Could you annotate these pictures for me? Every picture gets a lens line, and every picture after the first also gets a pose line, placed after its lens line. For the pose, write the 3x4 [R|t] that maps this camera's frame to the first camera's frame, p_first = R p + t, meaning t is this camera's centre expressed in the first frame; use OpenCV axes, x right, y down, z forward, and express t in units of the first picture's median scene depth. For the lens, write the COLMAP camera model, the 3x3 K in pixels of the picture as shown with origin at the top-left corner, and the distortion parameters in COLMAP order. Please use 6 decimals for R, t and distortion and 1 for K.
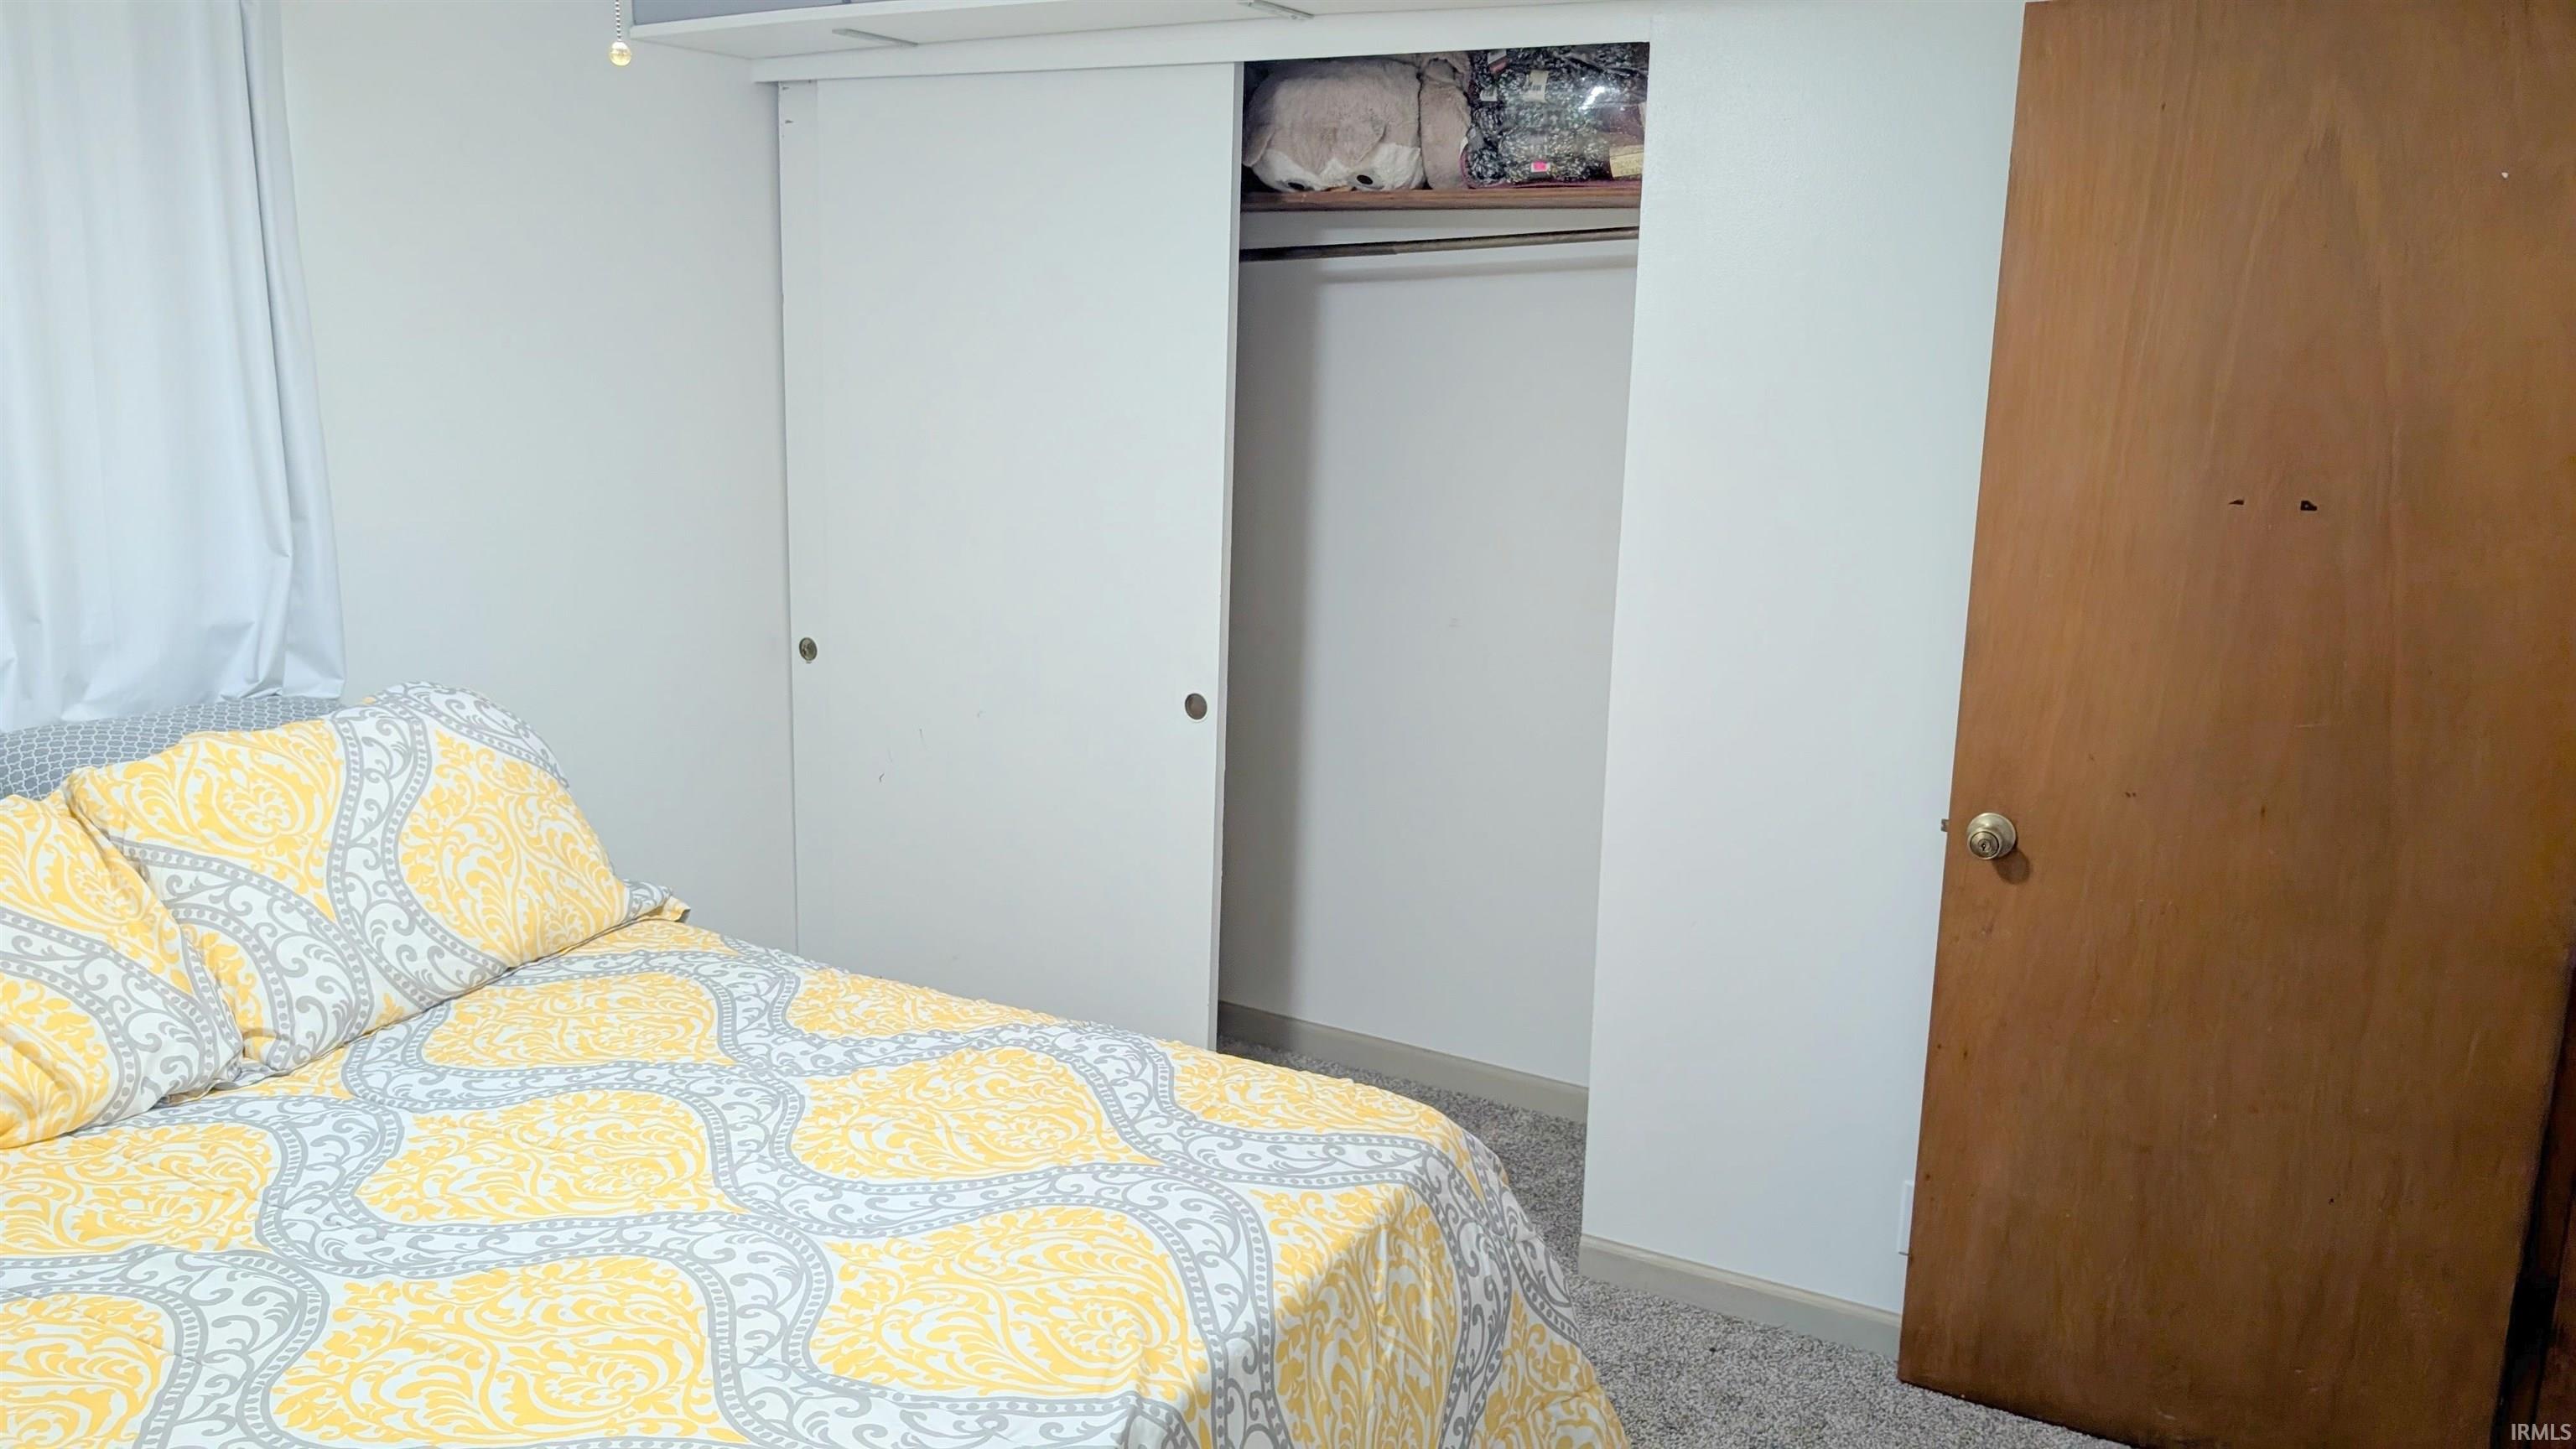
lens RADIAL K [[1835.0, 0, 1293.0], [0, 1835.0, 723.0], [0, 0, 1]] dist [0.034110, -0.142726]
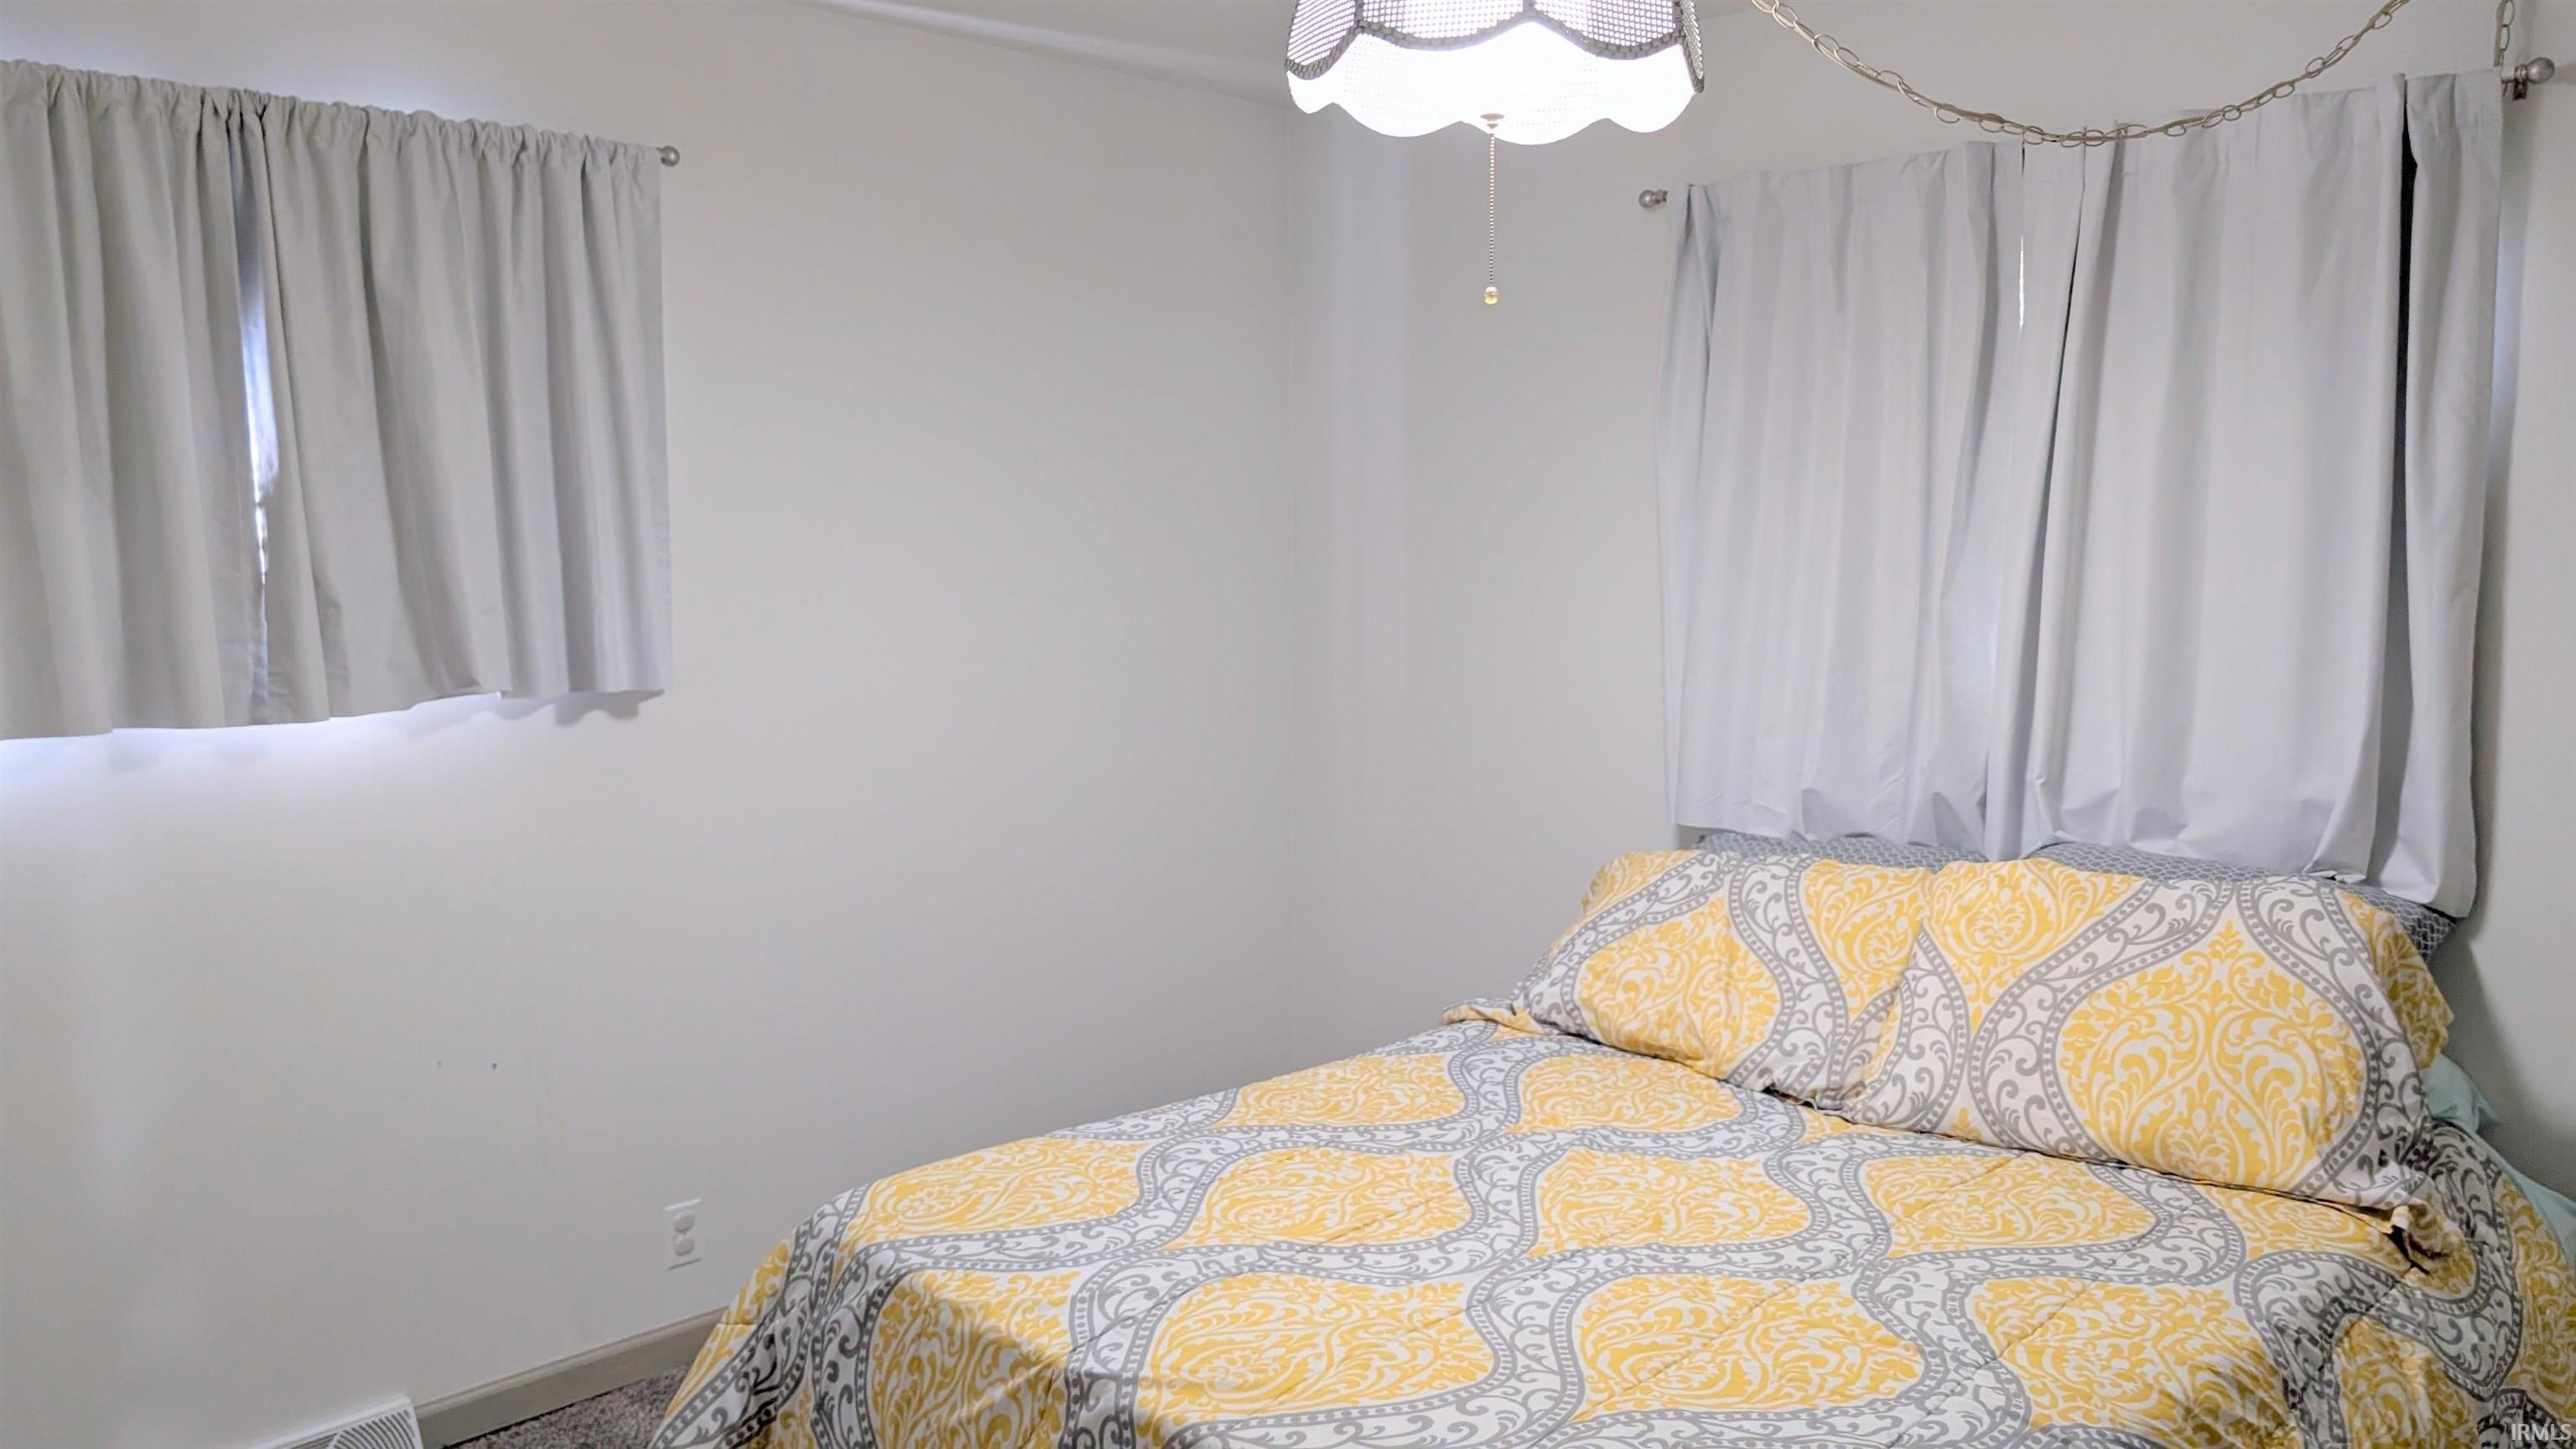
lens RADIAL K [[1835.0, 0, 1293.0], [0, 1835.0, 723.0], [0, 0, 1]] dist [0.034110, -0.142726]
pose [[-0.283933, 0.081412, -0.955382, 0.629702], [-0.196985, 0.970183, 0.141216, -0.147335], [0.938392, 0.228292, -0.259430, 0.837114]]
